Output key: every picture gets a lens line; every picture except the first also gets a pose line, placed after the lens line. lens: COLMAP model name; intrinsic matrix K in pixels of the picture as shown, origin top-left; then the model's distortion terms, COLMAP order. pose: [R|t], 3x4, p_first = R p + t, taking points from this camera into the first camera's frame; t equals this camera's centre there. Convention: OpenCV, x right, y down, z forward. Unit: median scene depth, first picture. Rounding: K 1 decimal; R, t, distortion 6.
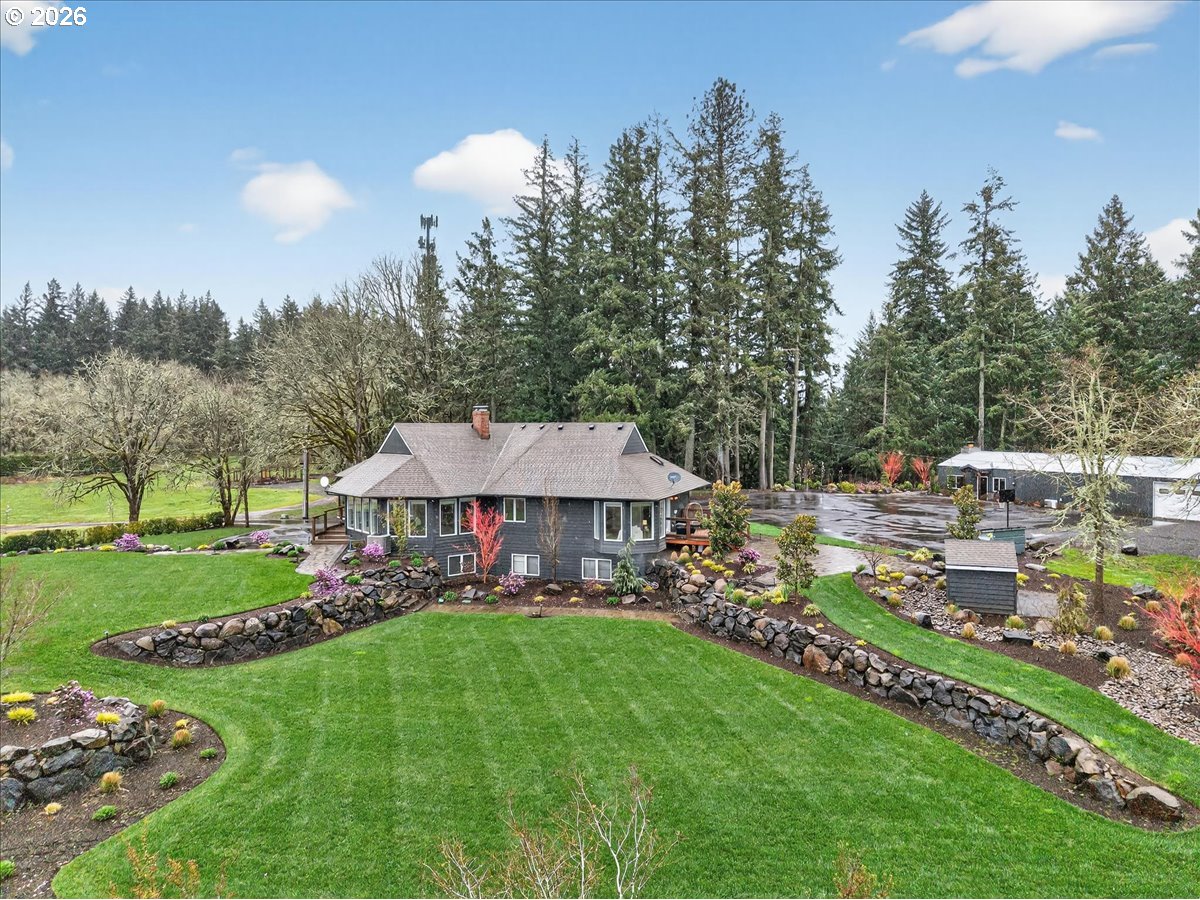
lens RADIAL K [[788.3, 0, 600.0], [0, 788.3, 450.0], [0, 0, 1]] dist [0.004079, 0.000460]
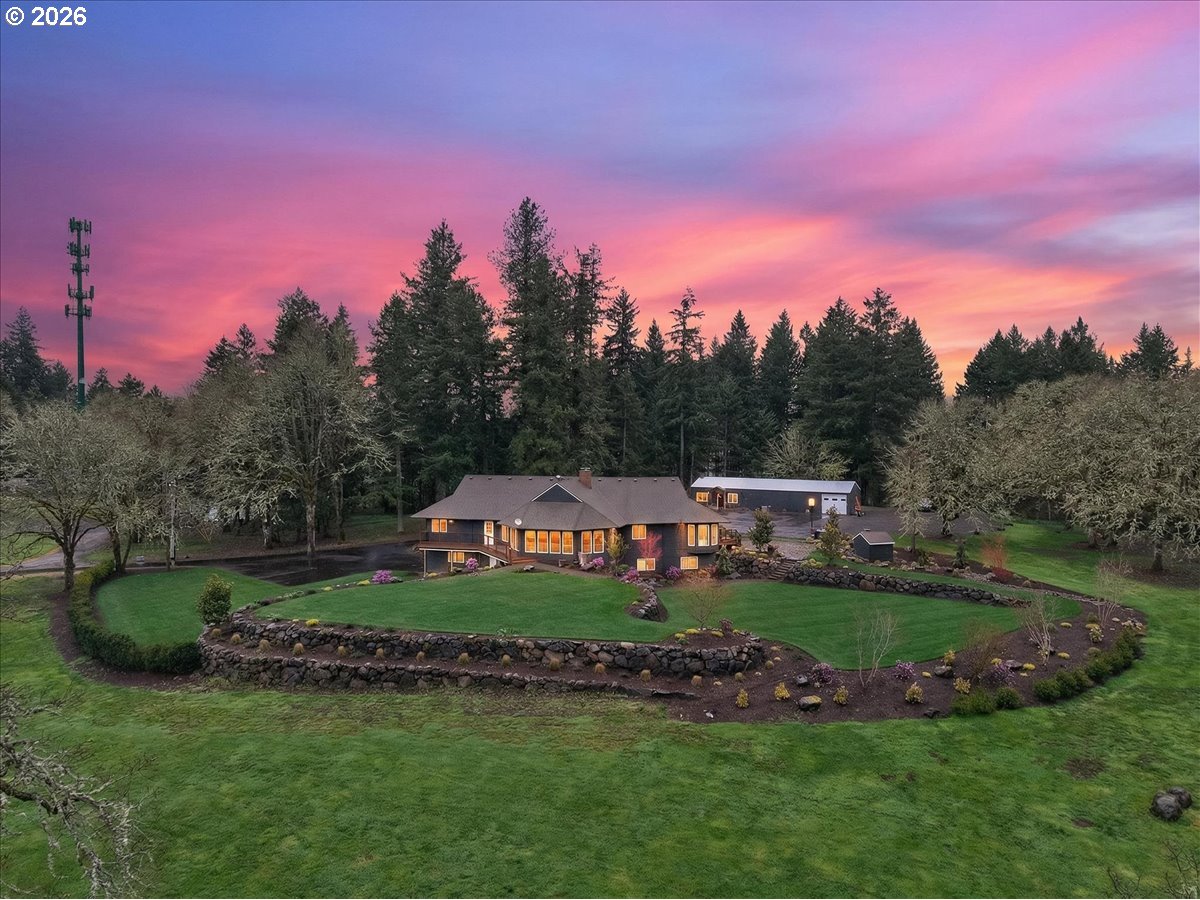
lens RADIAL K [[780.0, 0, 596.1], [0, 780.0, 455.4], [0, 0, 1]] dist [0.002562, 0.000977]
pose [[0.823082, -0.013661, 0.567758, -0.598598], [0.016446, 0.999865, 0.000217, -0.046287], [-0.567684, 0.009158, 0.823196, -0.156700]]
